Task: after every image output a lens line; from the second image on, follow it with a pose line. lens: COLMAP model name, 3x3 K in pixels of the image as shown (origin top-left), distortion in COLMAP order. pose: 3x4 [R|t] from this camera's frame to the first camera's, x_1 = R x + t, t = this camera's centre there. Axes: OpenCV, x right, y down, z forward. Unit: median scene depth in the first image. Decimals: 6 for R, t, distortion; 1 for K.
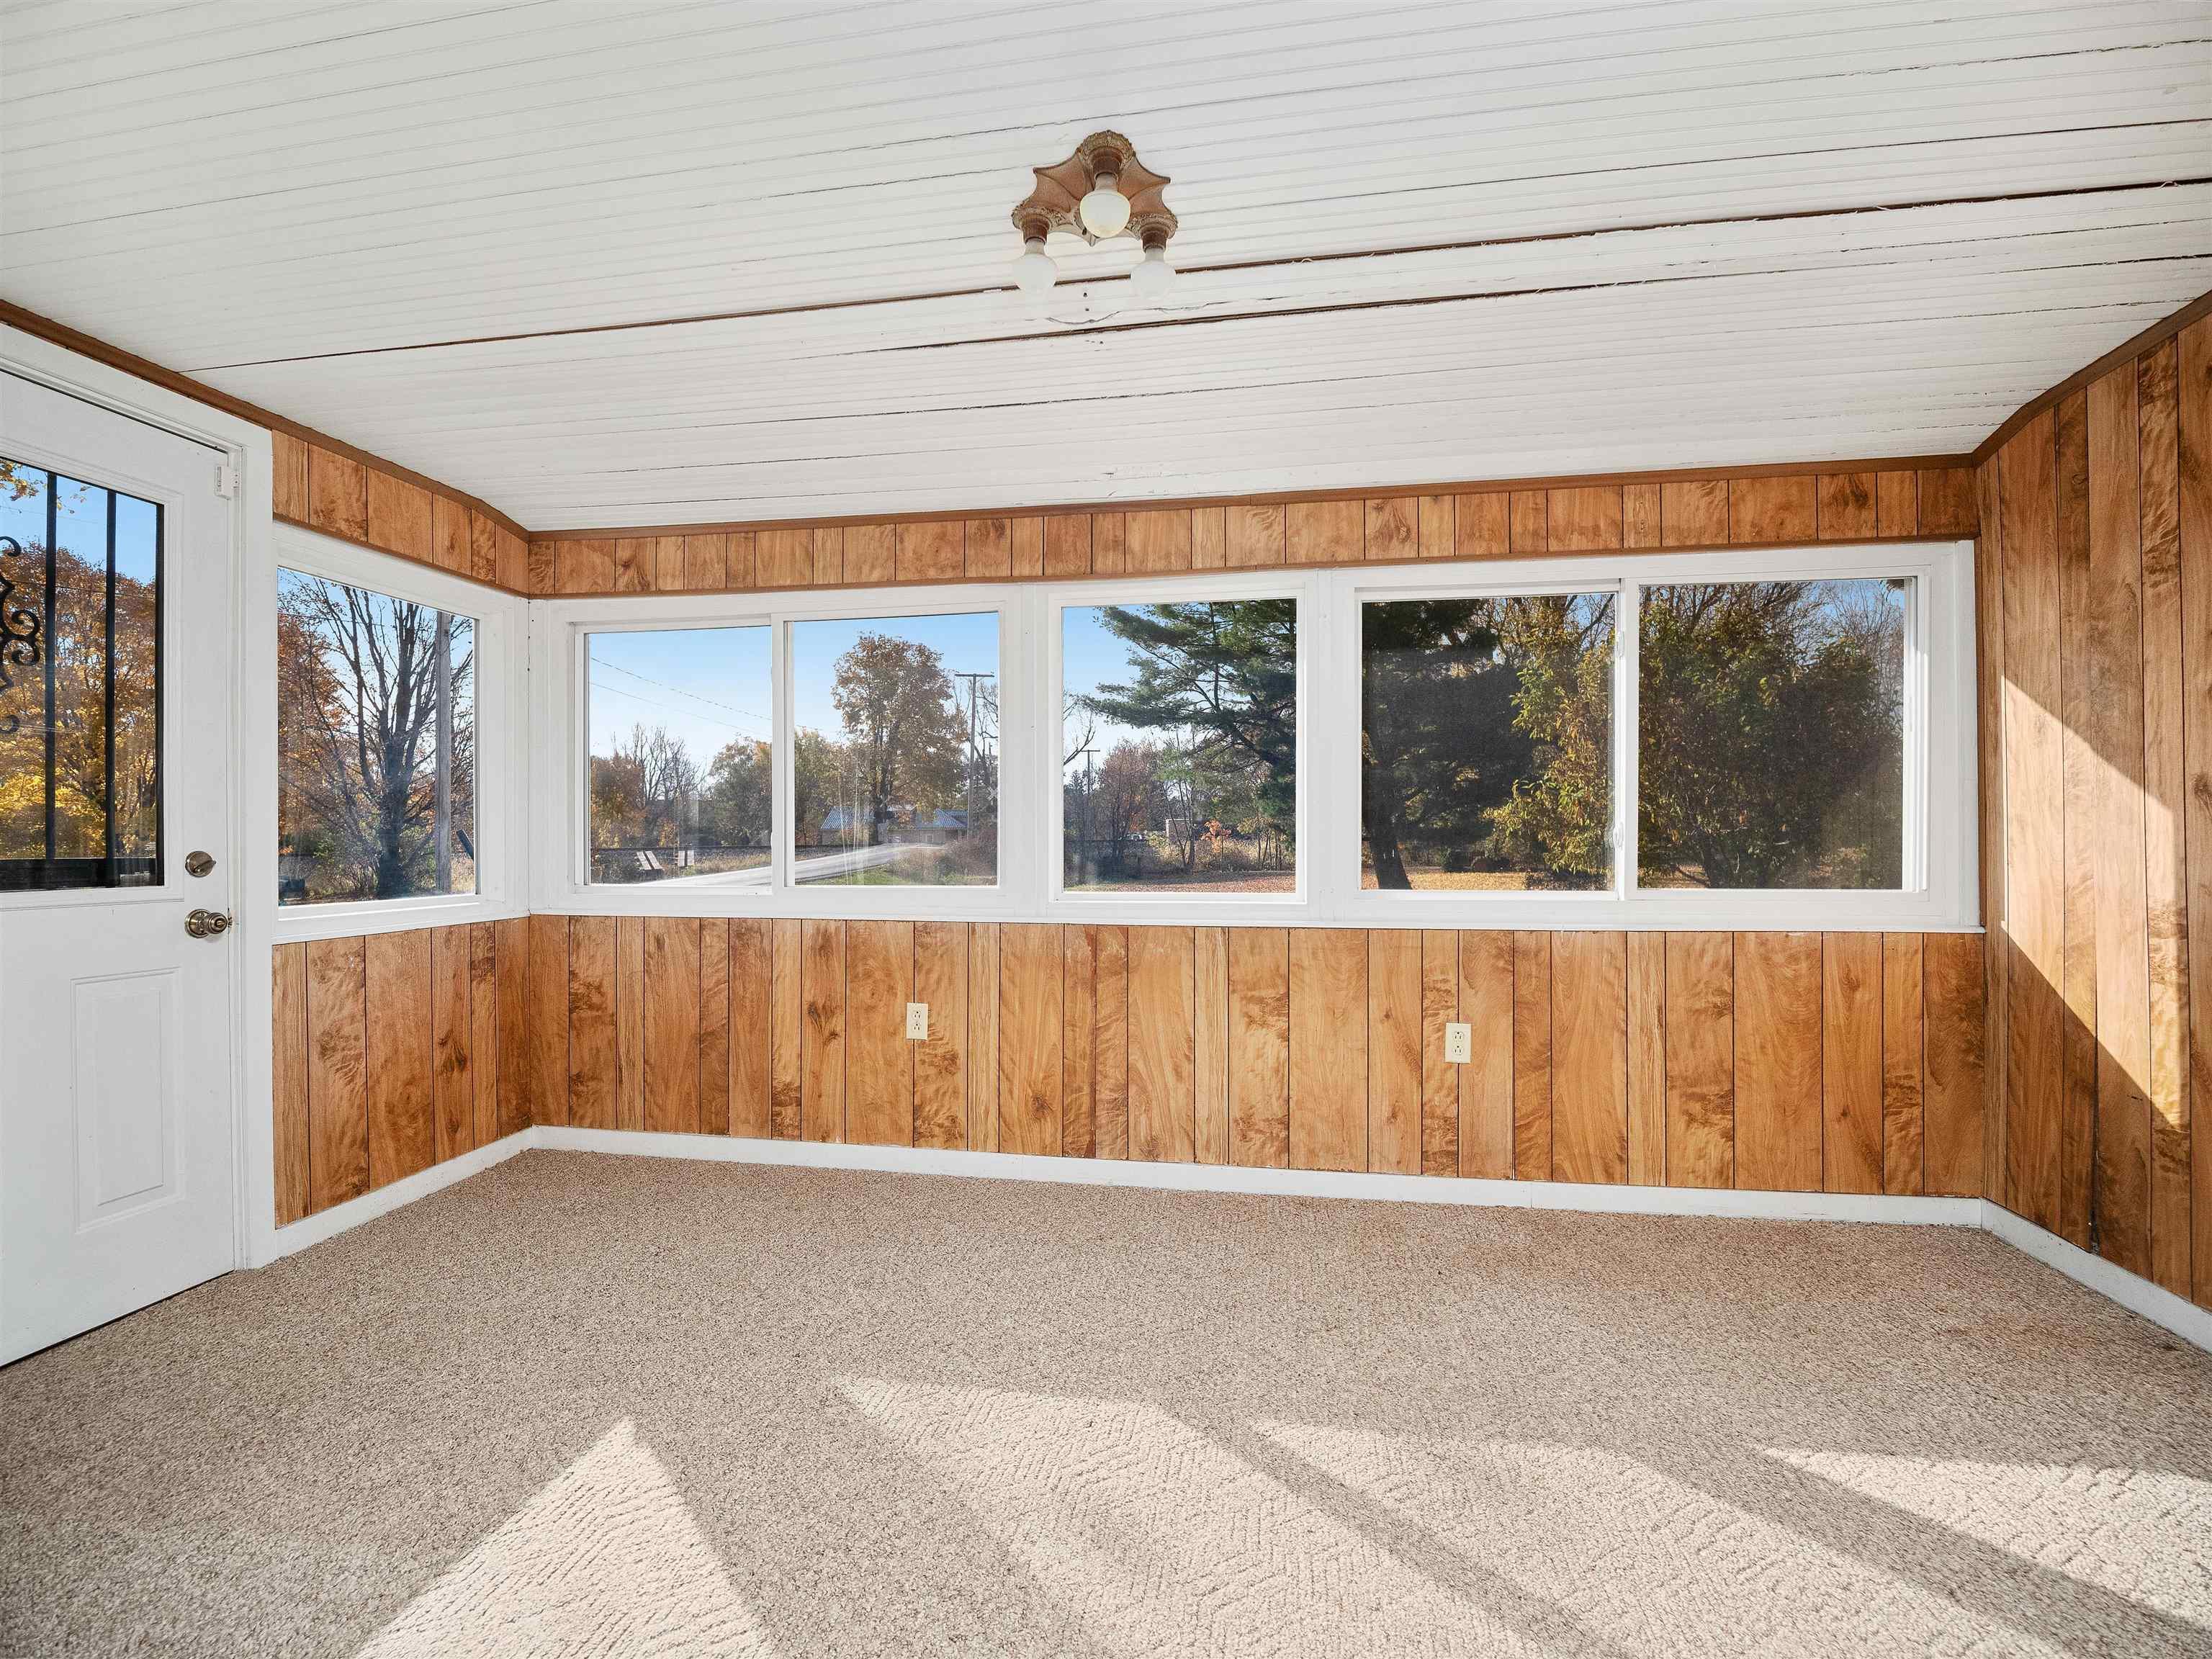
lens RADIAL K [[972.0, 0, 1084.5], [0, 972.0, 841.3], [0, 0, 1]] dist [-0.018033, 0.000141]
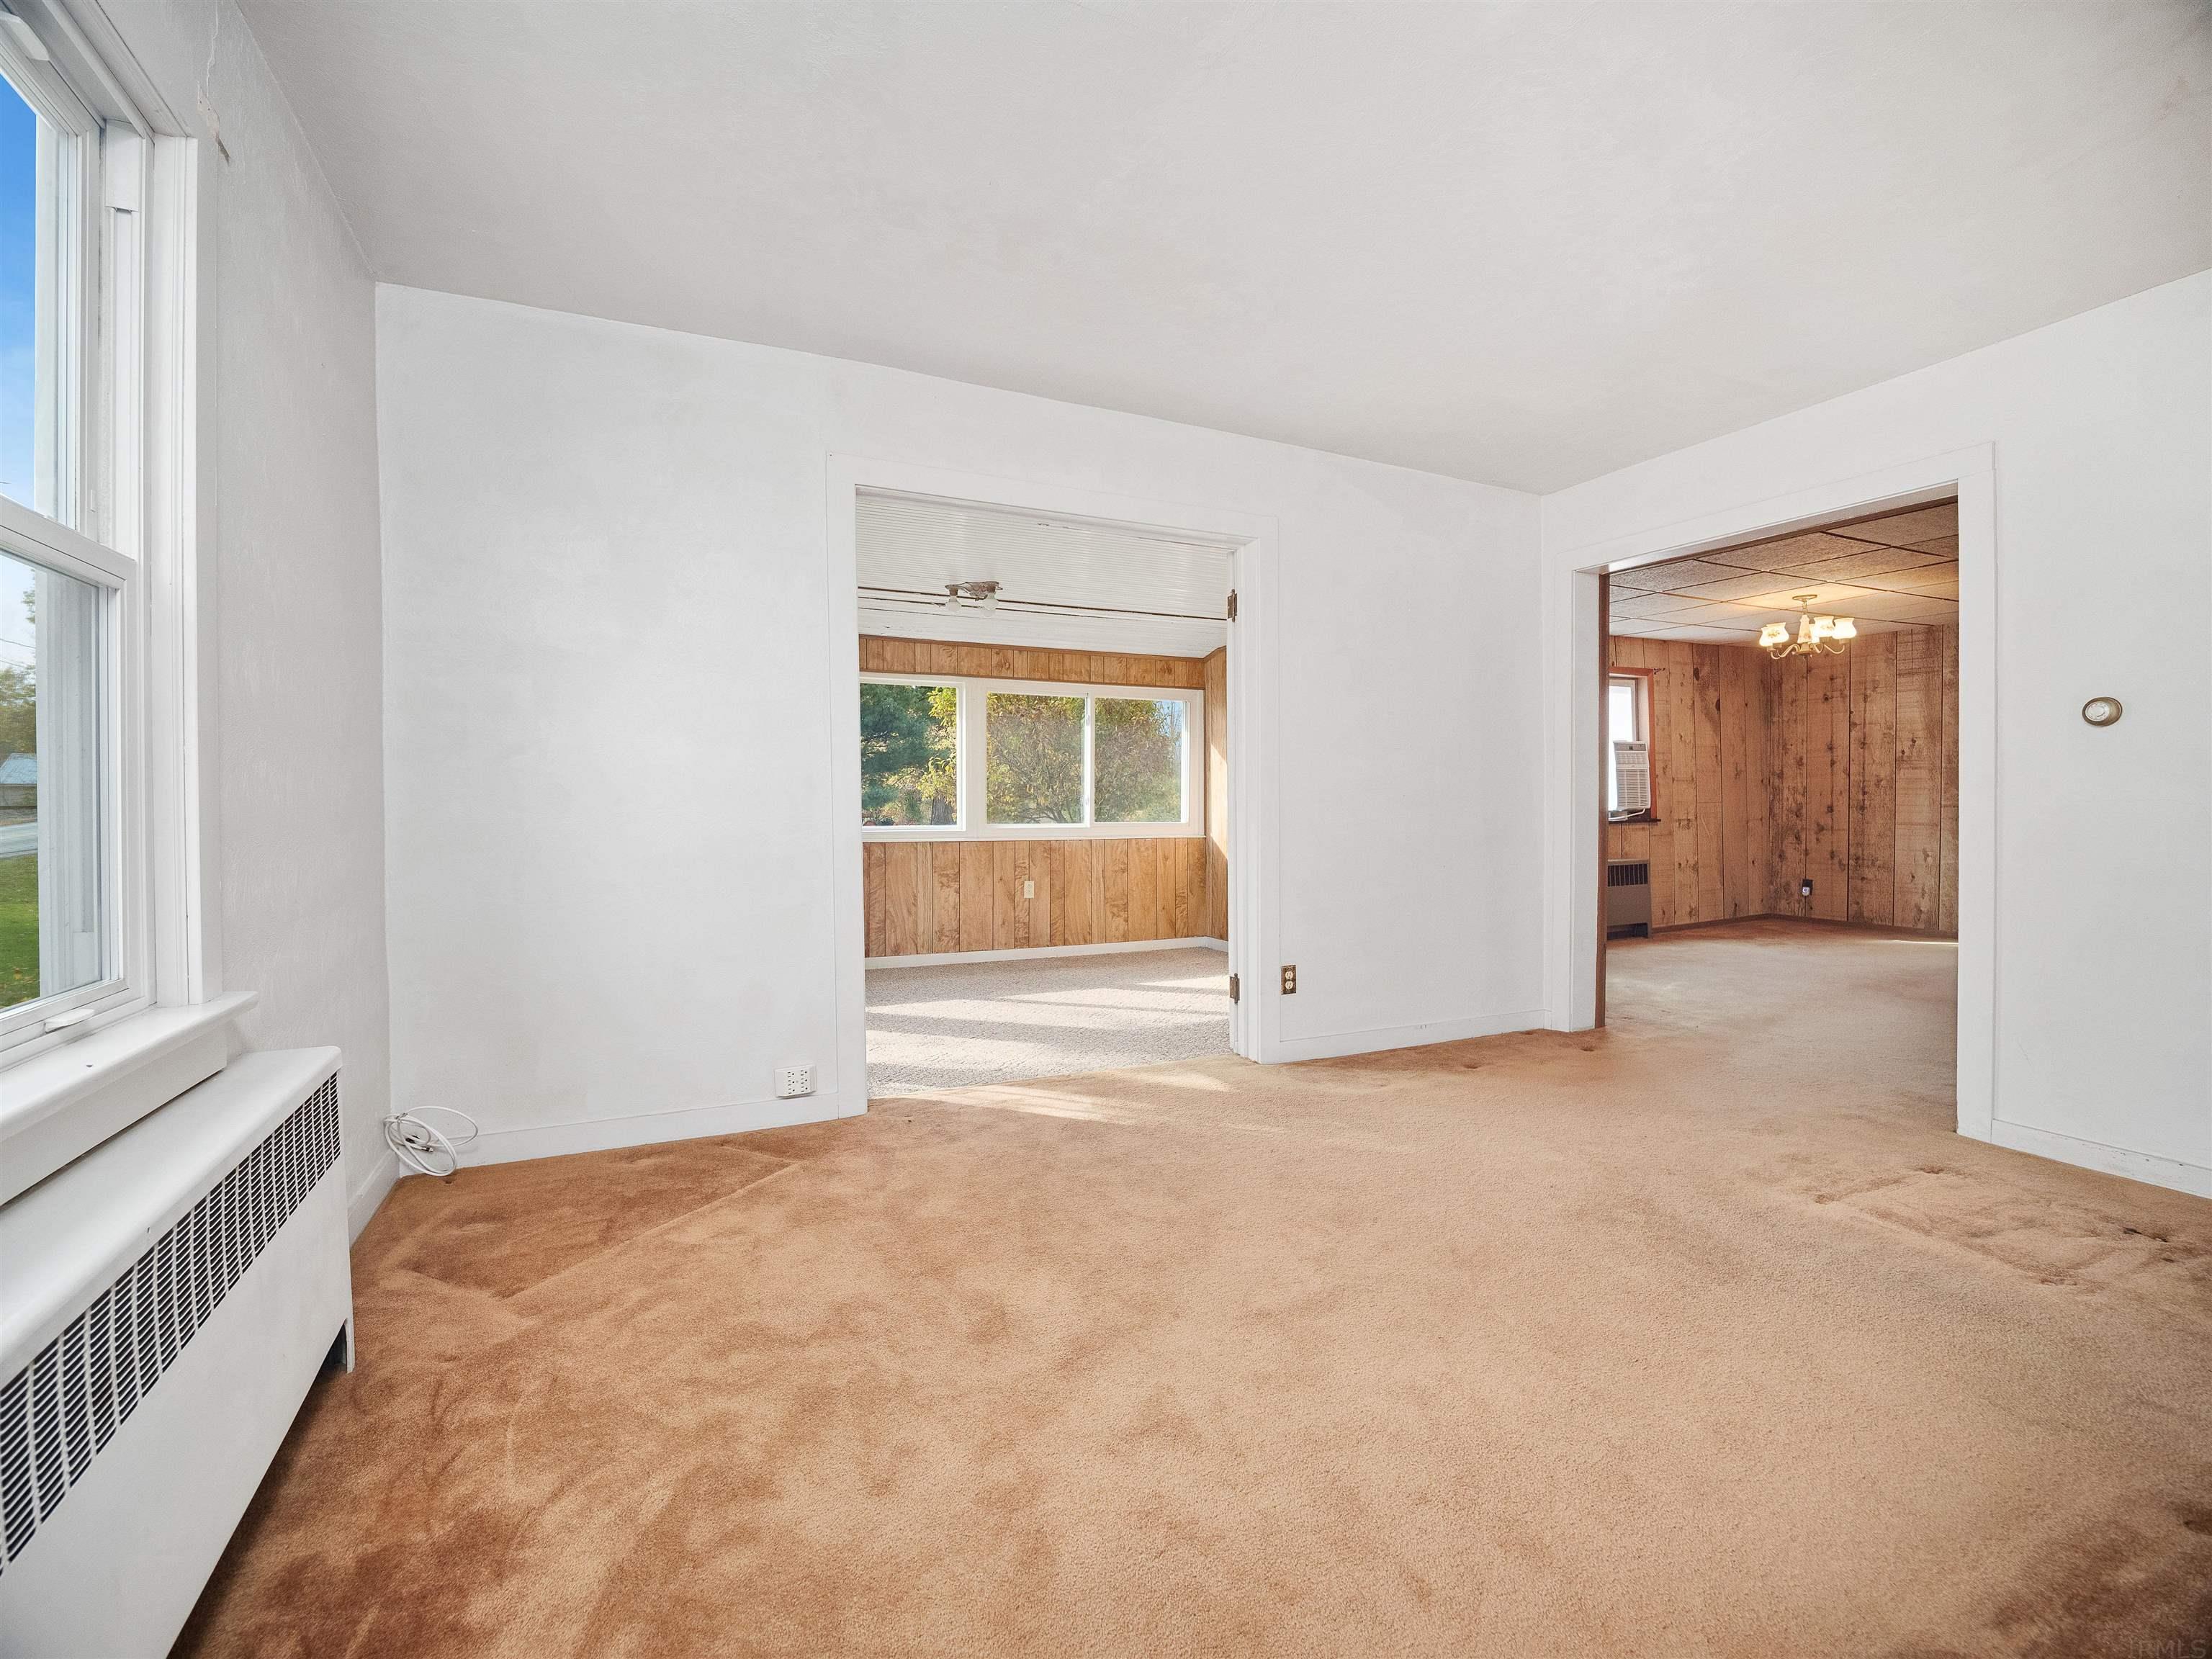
lens RADIAL K [[1008.8, 0, 1104.1], [0, 1008.8, 855.5], [0, 0, 1]] dist [-0.020972, -0.000554]
pose [[0.825841, -0.020734, 0.563521, -0.891838], [0.000351, 0.999343, 0.036254, 0.043000], [-0.563903, -0.029742, 0.825306, -1.178249]]
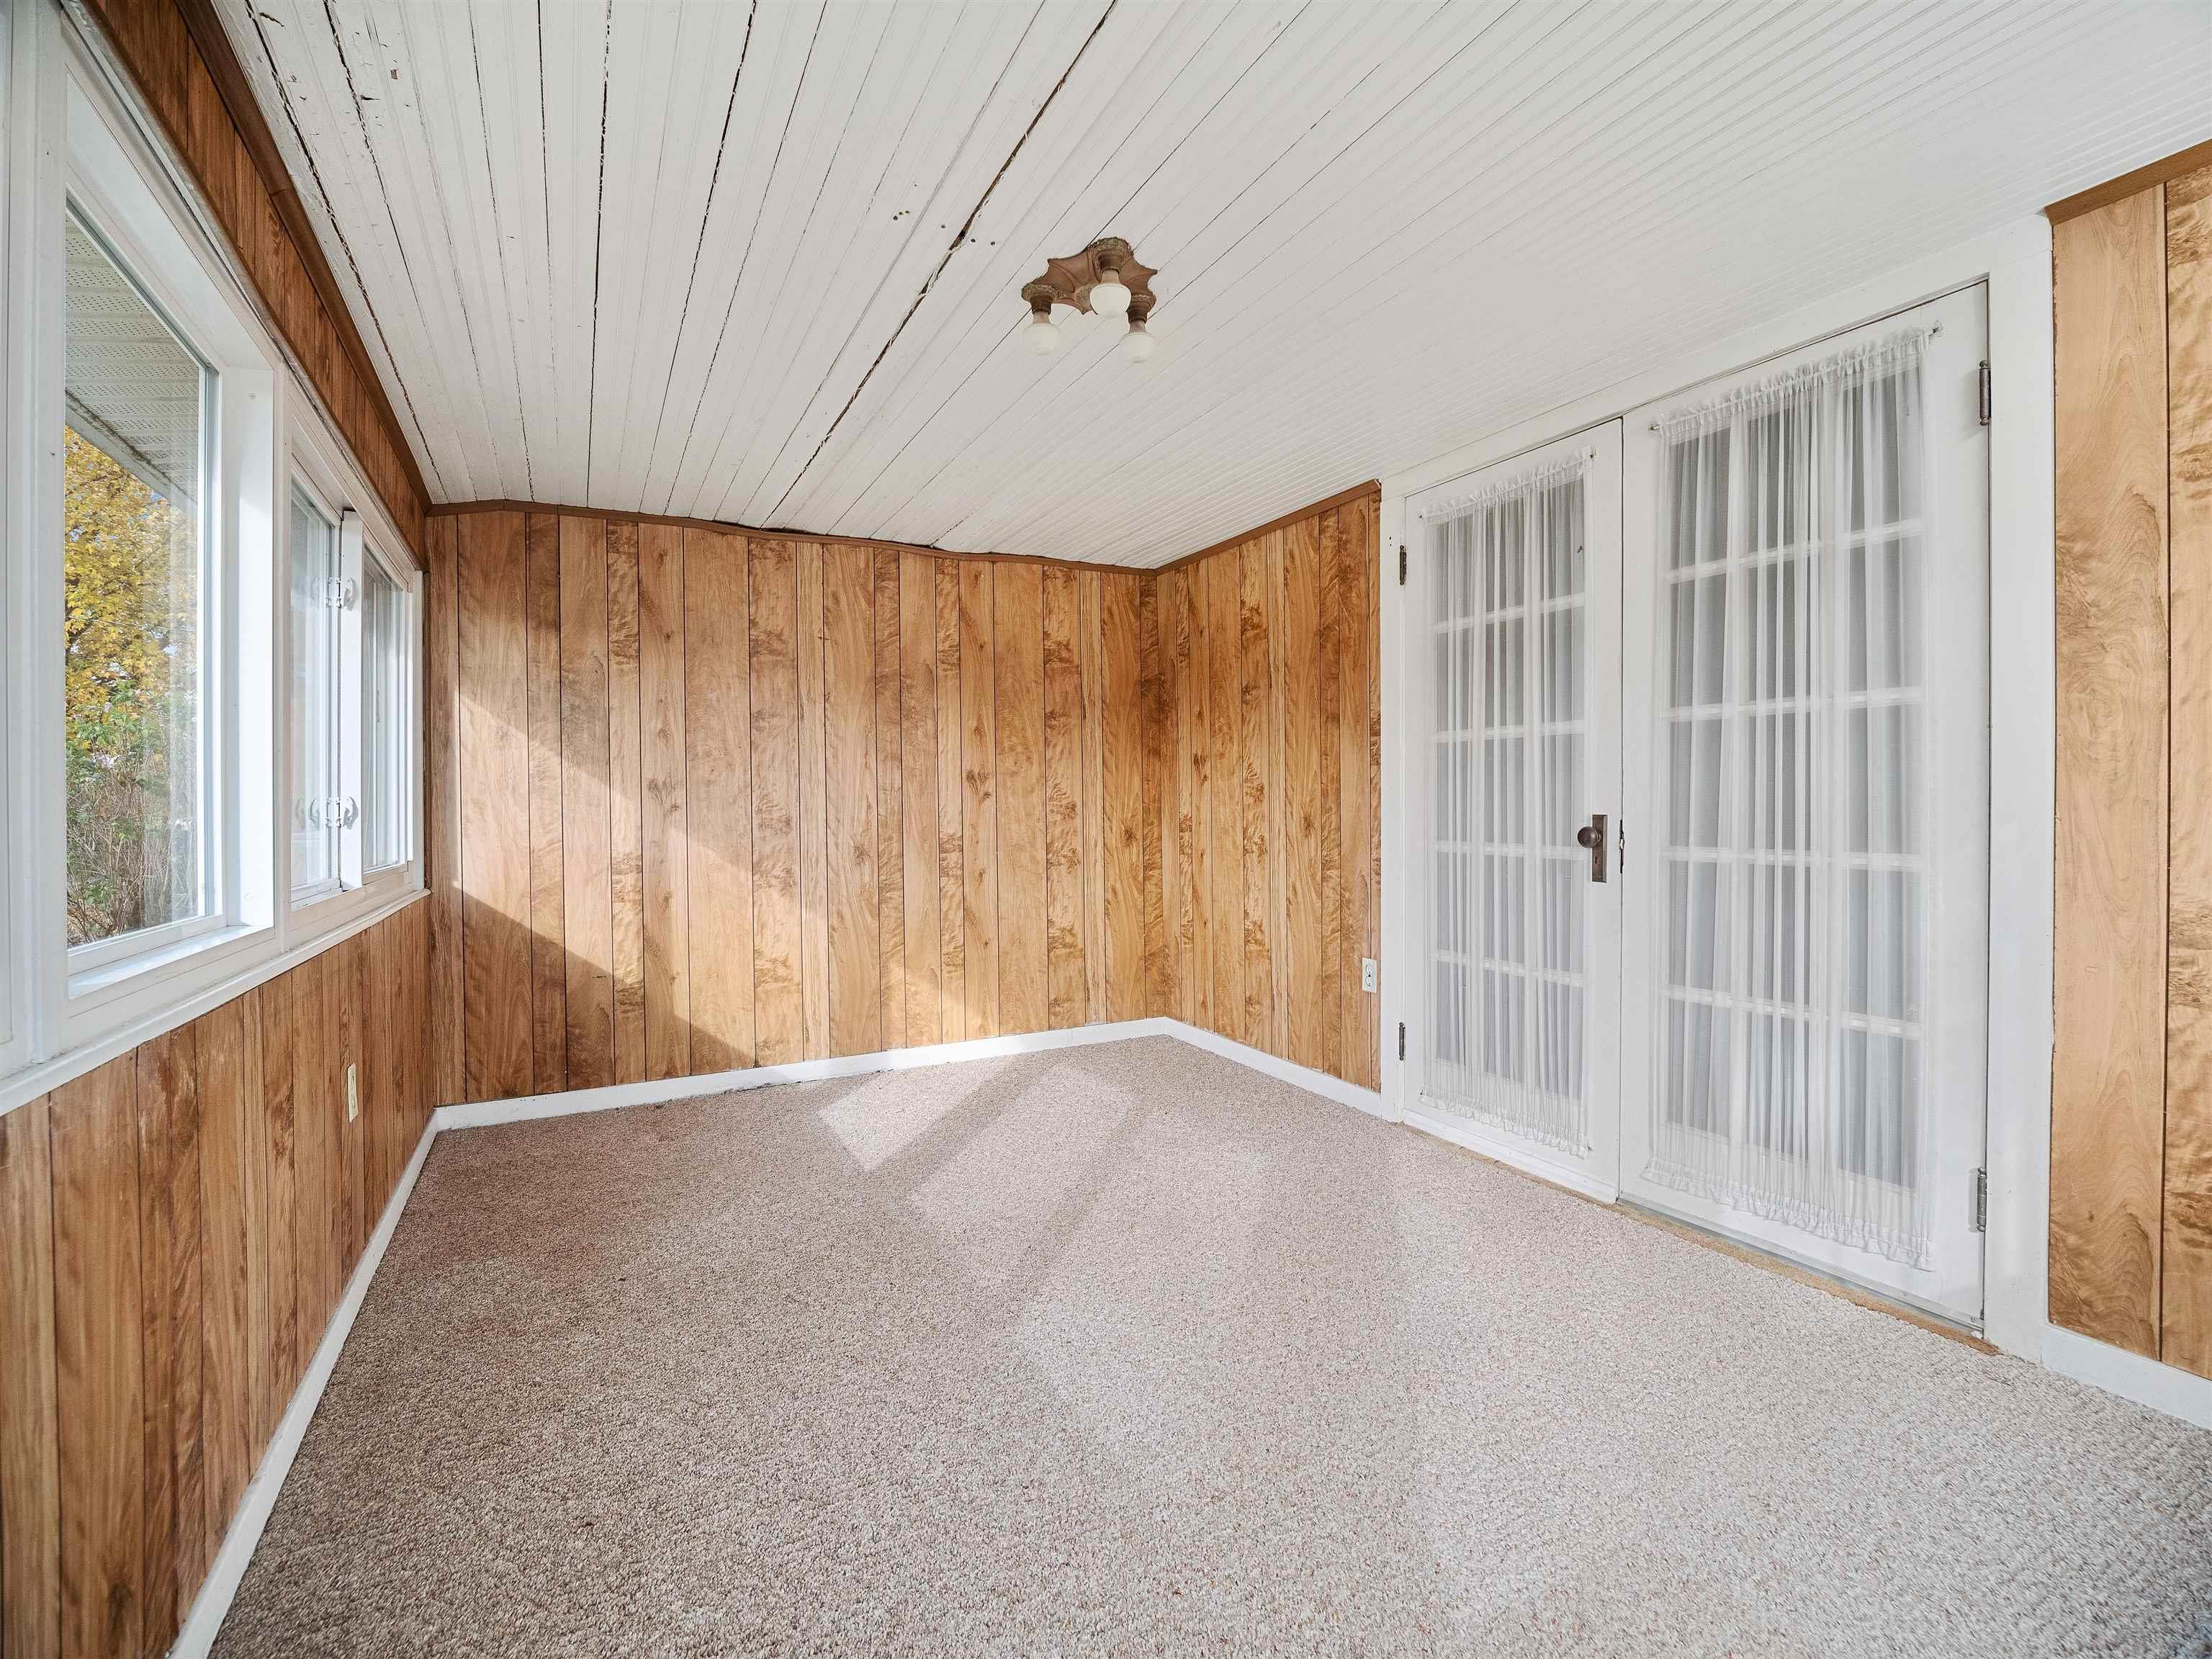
lens RADIAL K [[1003.4, 0, 1095.4], [0, 1003.4, 810.9], [0, 0, 1]] dist [-0.020252, -0.000835]
pose [[-0.606898, 0.010900, 0.794705, -0.607776], [0.011689, 0.999920, -0.004788, 0.005905], [-0.794694, 0.006383, -0.606977, 1.103445]]
